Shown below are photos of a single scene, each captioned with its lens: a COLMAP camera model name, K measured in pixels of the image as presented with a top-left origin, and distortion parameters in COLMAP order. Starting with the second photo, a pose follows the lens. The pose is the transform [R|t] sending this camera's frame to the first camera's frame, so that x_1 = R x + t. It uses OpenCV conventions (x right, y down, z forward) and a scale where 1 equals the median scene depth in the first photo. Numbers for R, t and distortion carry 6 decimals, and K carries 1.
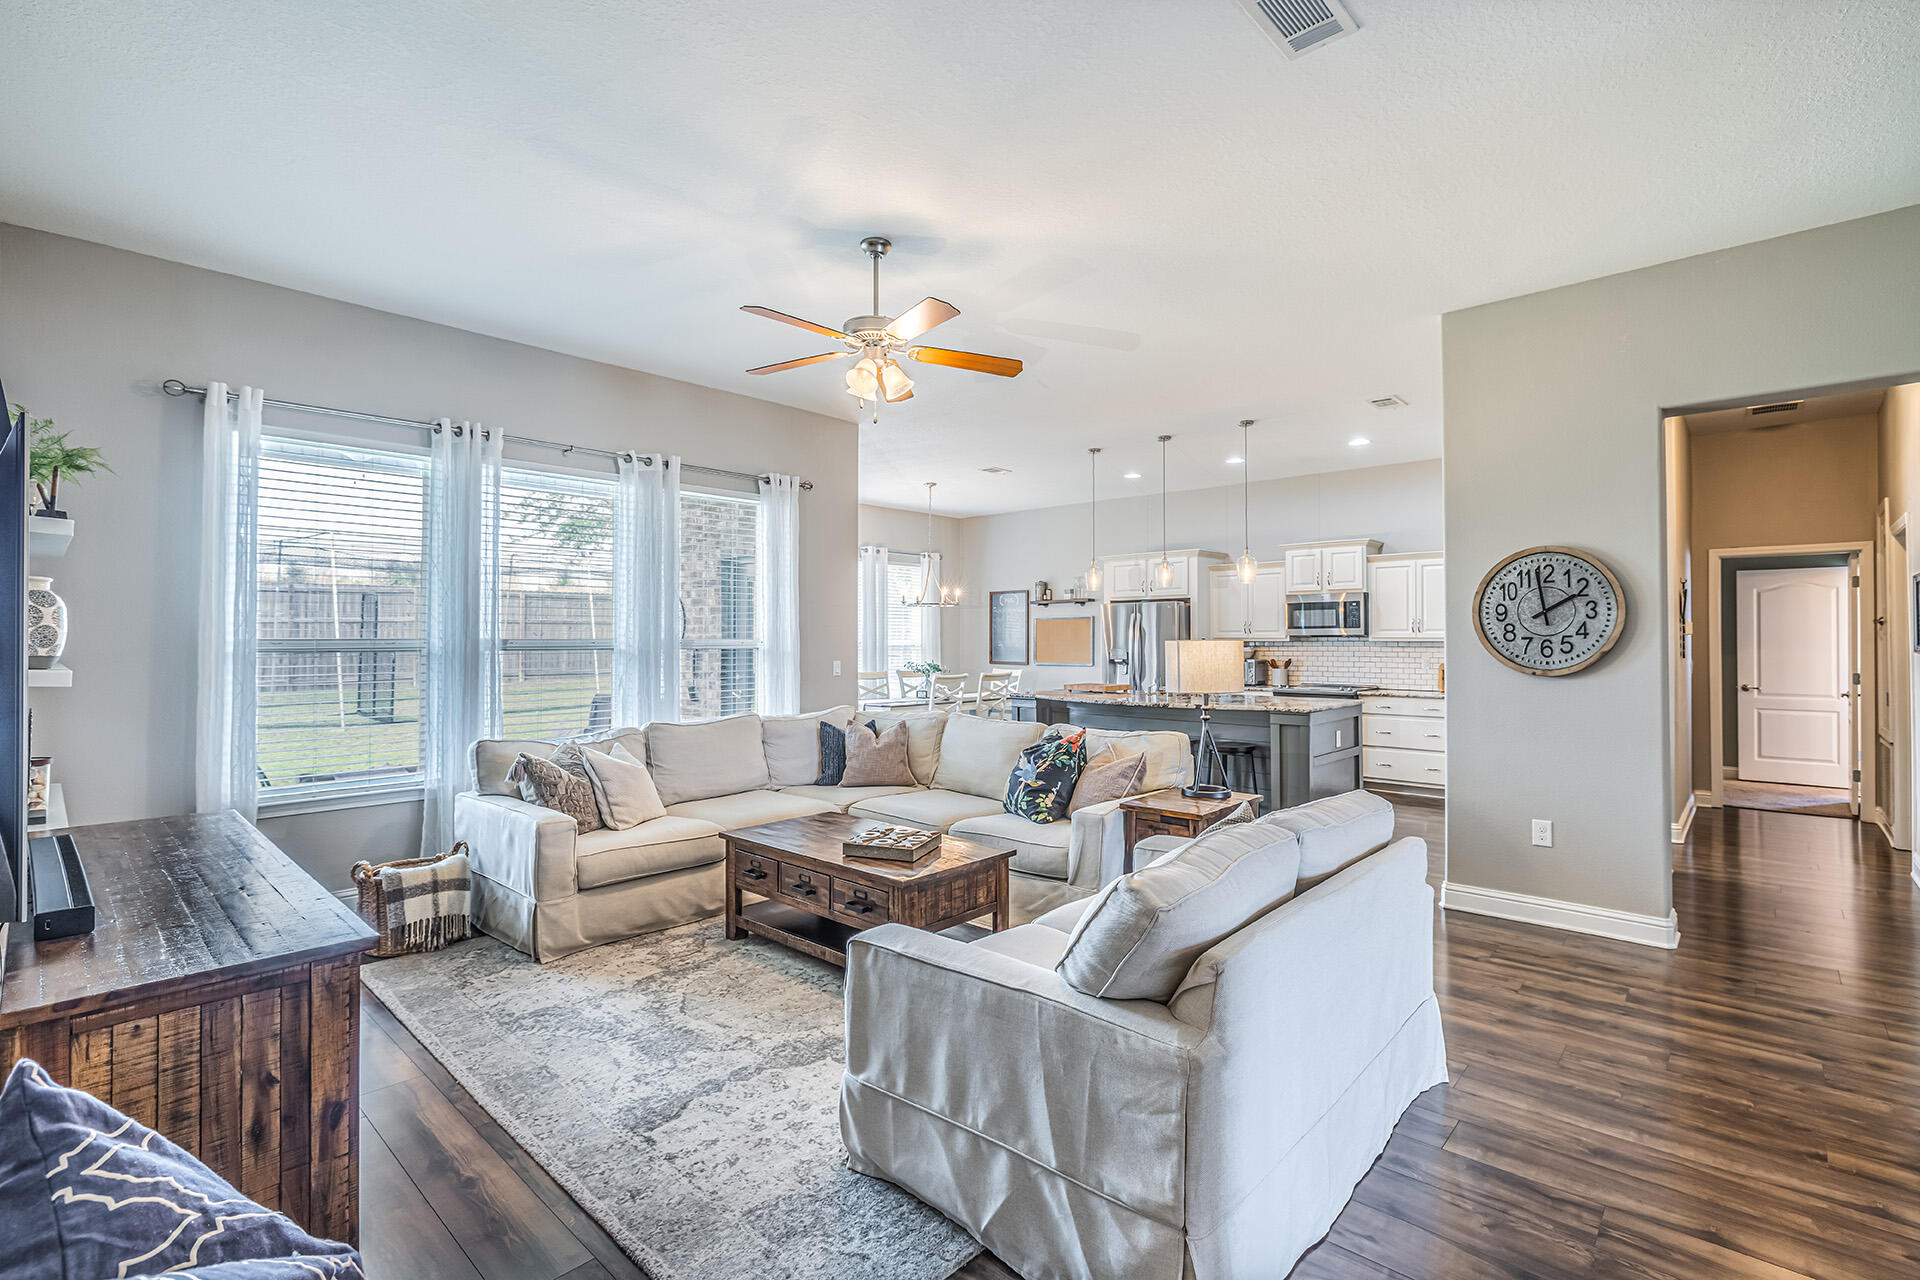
lens RADIAL K [[870.4, 0, 960.0], [0, 870.4, 640.0], [0, 0, 1]] dist [0.000621, 0.000052]
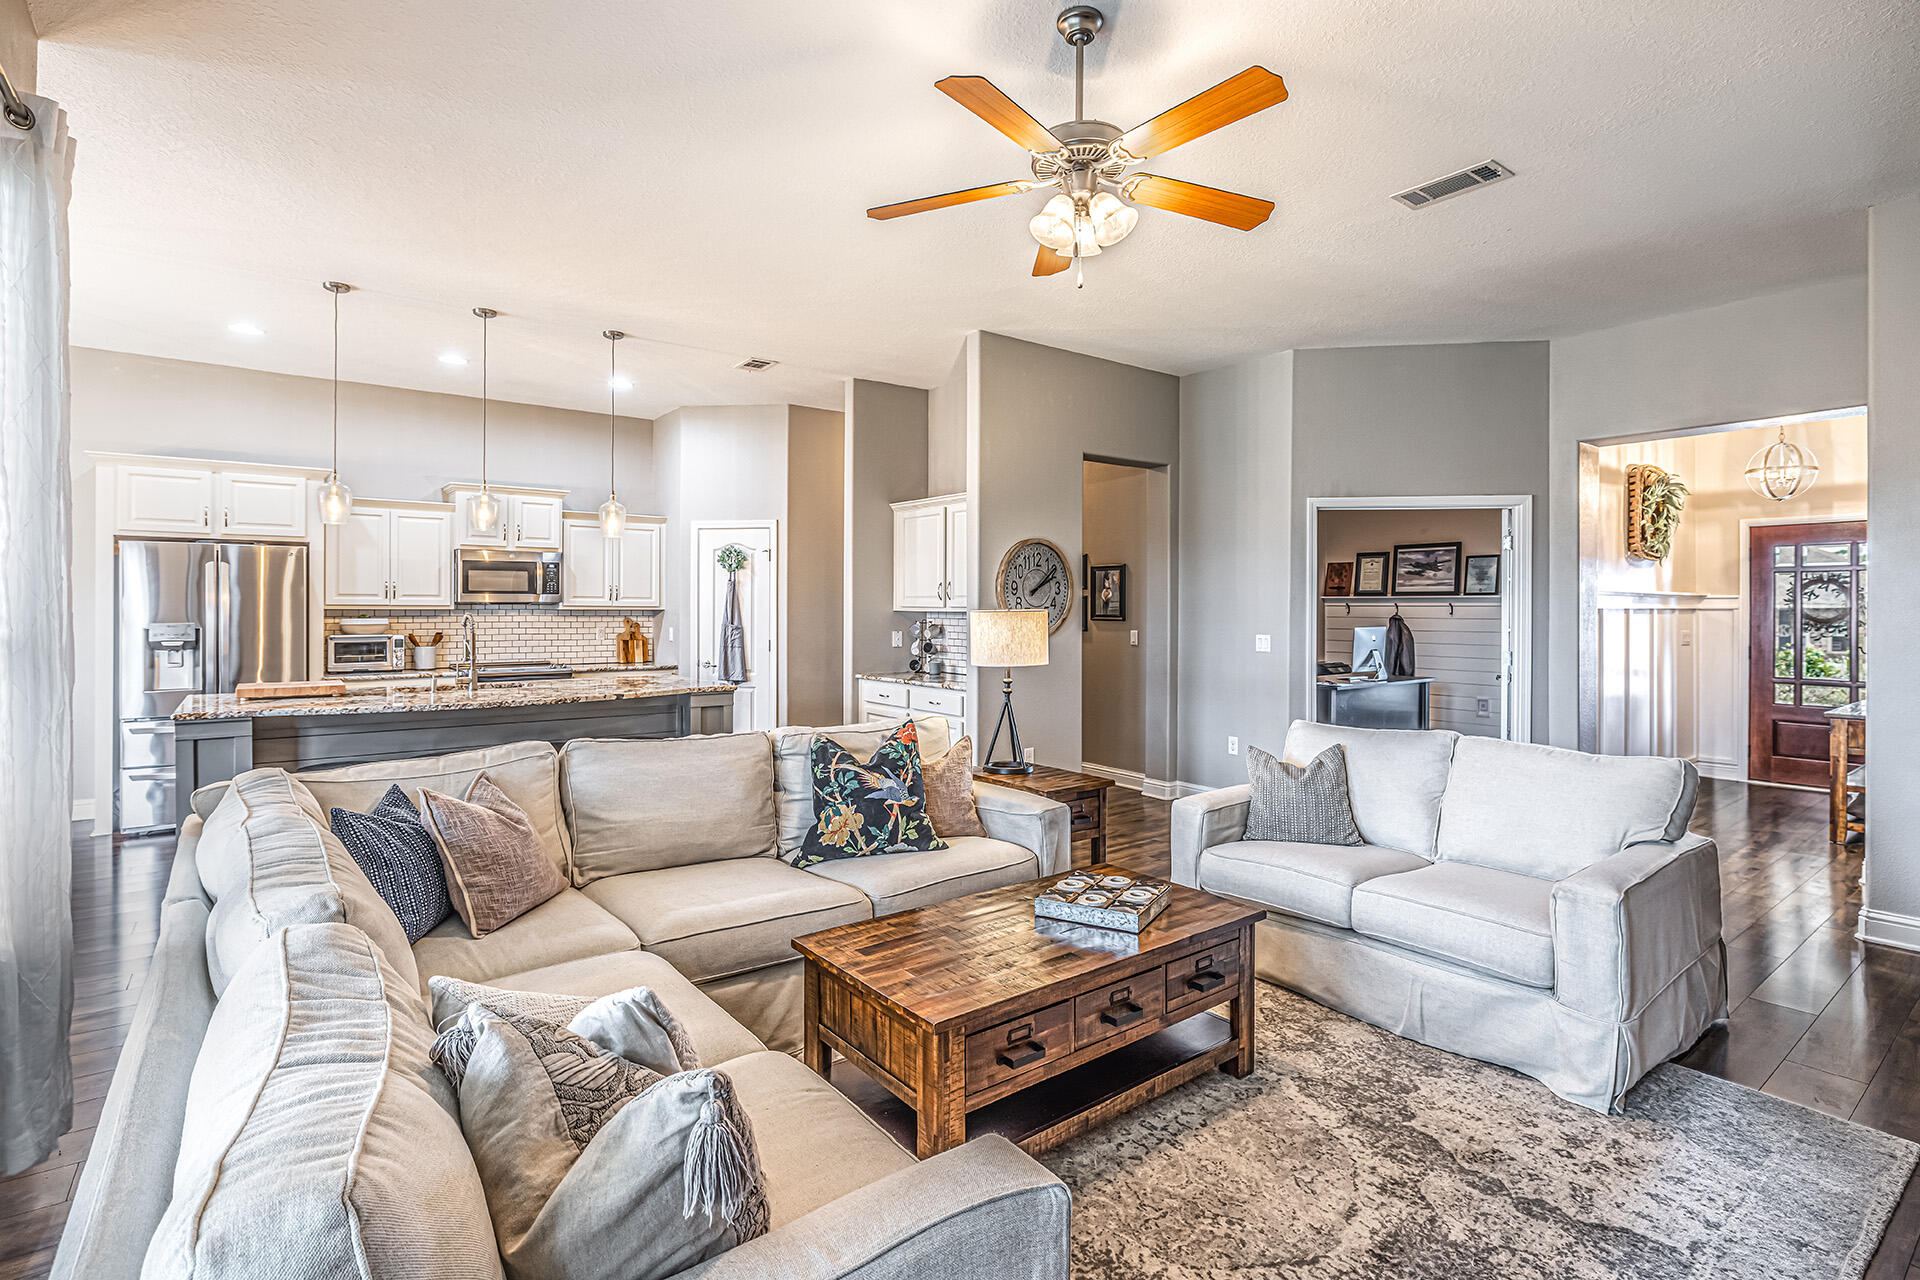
lens RADIAL K [[937.9, 0, 979.9], [0, 937.9, 607.1], [0, 0, 1]] dist [-0.009761, 0.000037]
pose [[0.156157, 0.002763, 0.987728, -0.379766], [-0.003842, 0.999990, -0.002190, -0.000759], [-0.987725, -0.003453, 0.156166, 0.443127]]
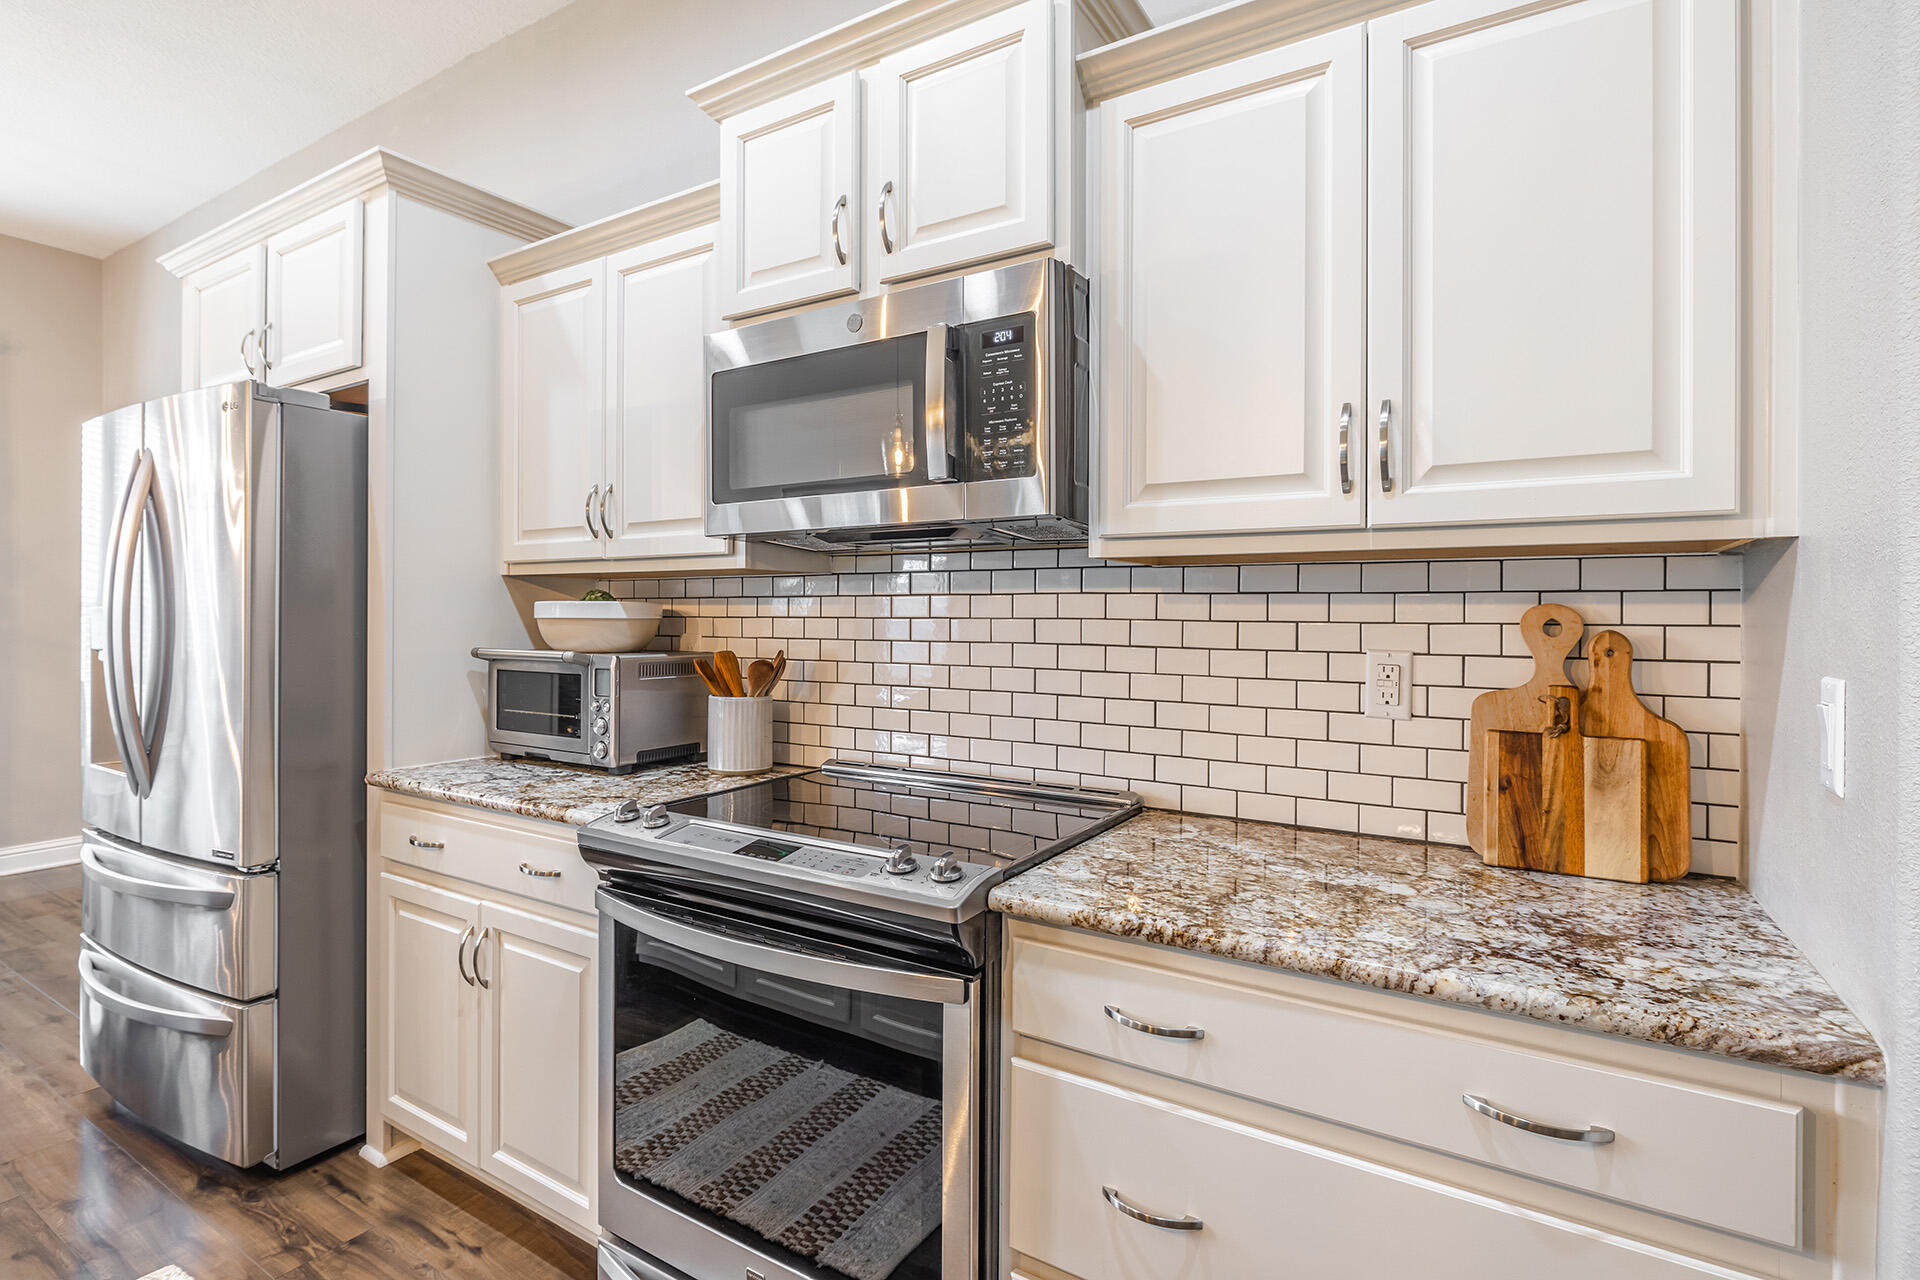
lens RADIAL K [[954.6, 0, 885.5], [0, 954.6, 615.9], [0, 0, 1]] dist [-0.004141, -0.000220]
pose [[0.988554, 0.004742, 0.150792, 0.400093], [-0.005367, 0.999979, 0.003739, 0.012231], [-0.150771, -0.004506, 0.988558, 0.814787]]
